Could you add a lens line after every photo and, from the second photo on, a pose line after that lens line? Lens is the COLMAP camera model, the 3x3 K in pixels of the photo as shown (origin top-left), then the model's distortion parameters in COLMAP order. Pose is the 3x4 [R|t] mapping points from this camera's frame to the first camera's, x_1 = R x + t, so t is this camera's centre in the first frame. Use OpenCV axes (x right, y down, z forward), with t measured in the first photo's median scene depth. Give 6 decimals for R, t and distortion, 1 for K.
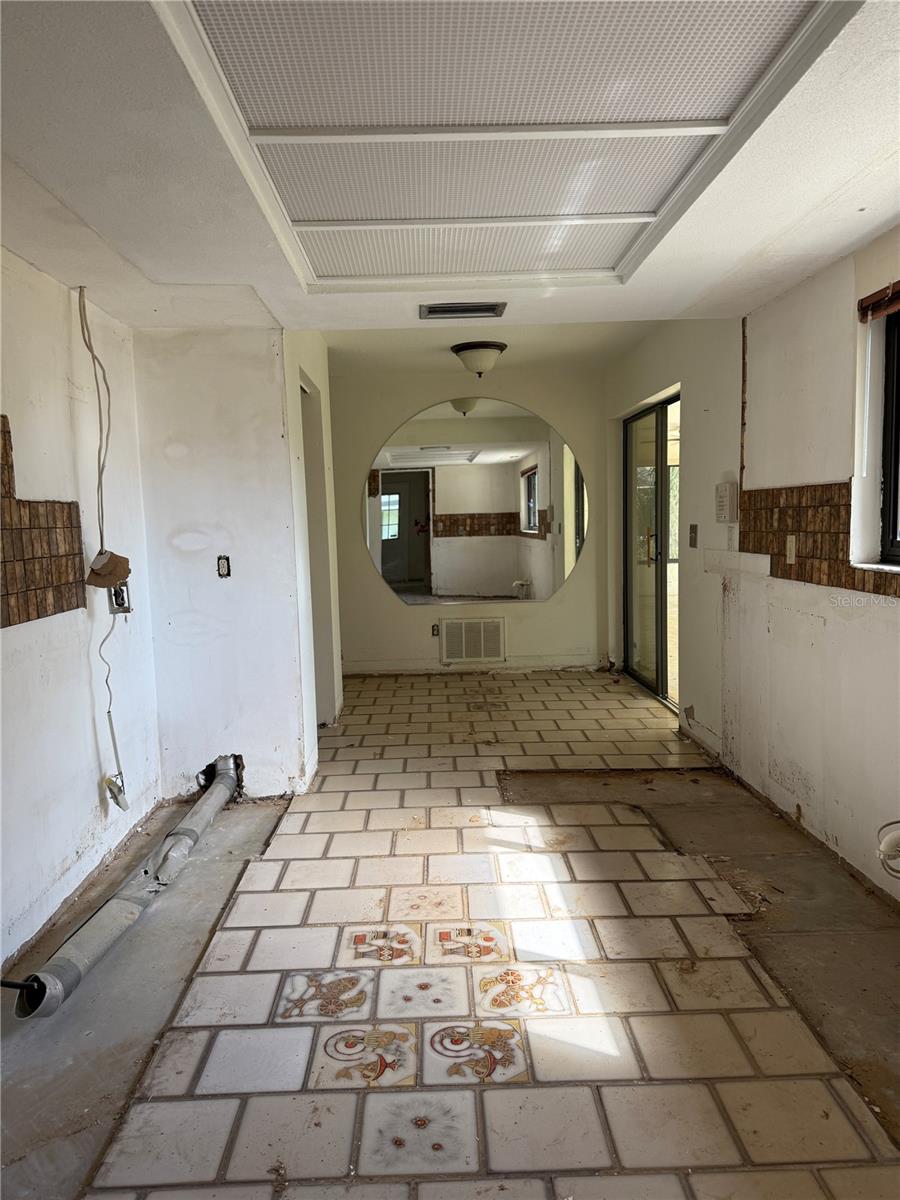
lens RADIAL K [[847.1, 0, 445.1], [0, 847.1, 604.9], [0, 0, 1]] dist [0.046606, -0.062902]
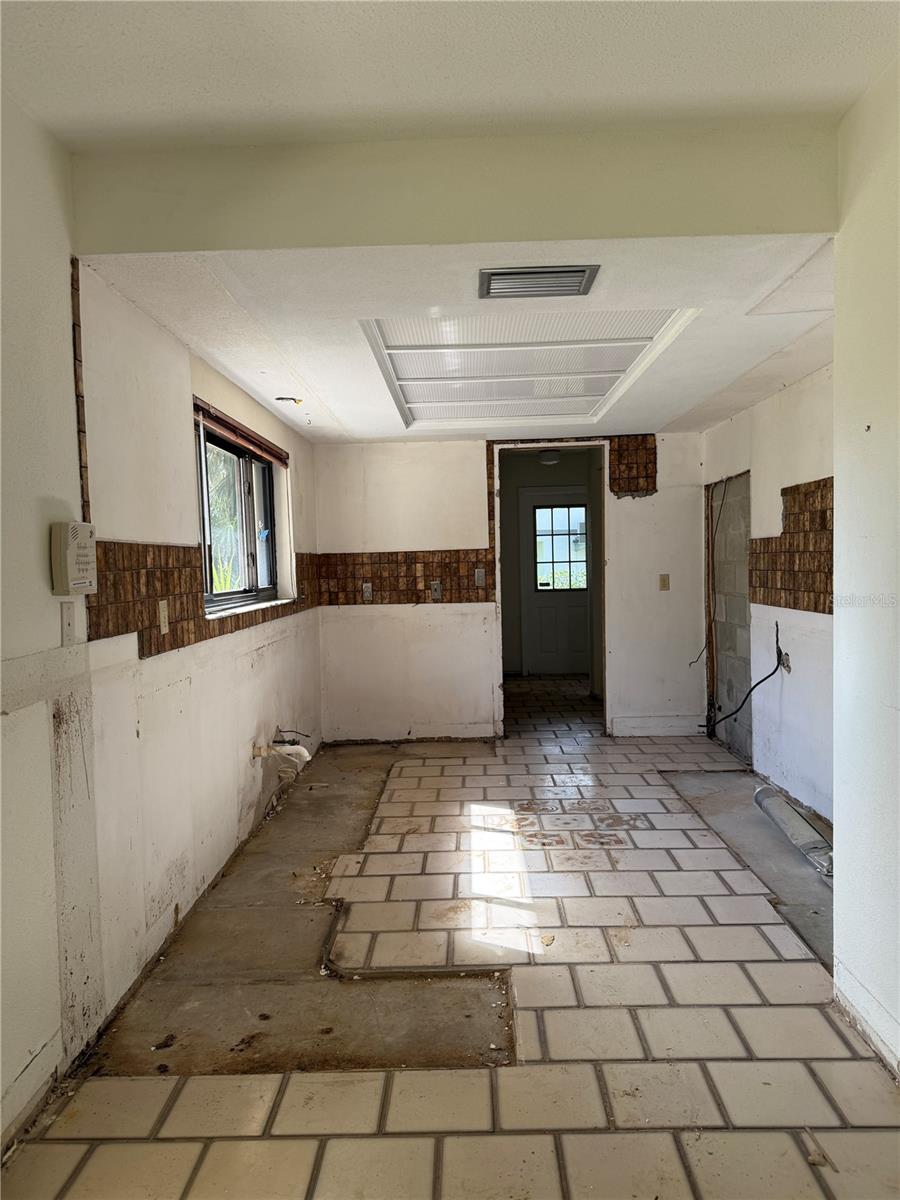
lens RADIAL K [[847.1, 0, 445.5], [0, 847.1, 601.8], [0, 0, 1]] dist [0.046606, -0.062902]
pose [[-0.997348, 0.052526, 0.050386, 0.093470], [0.059406, 0.987422, 0.146521, -0.228596], [-0.042056, 0.149125, -0.987924, 2.215585]]
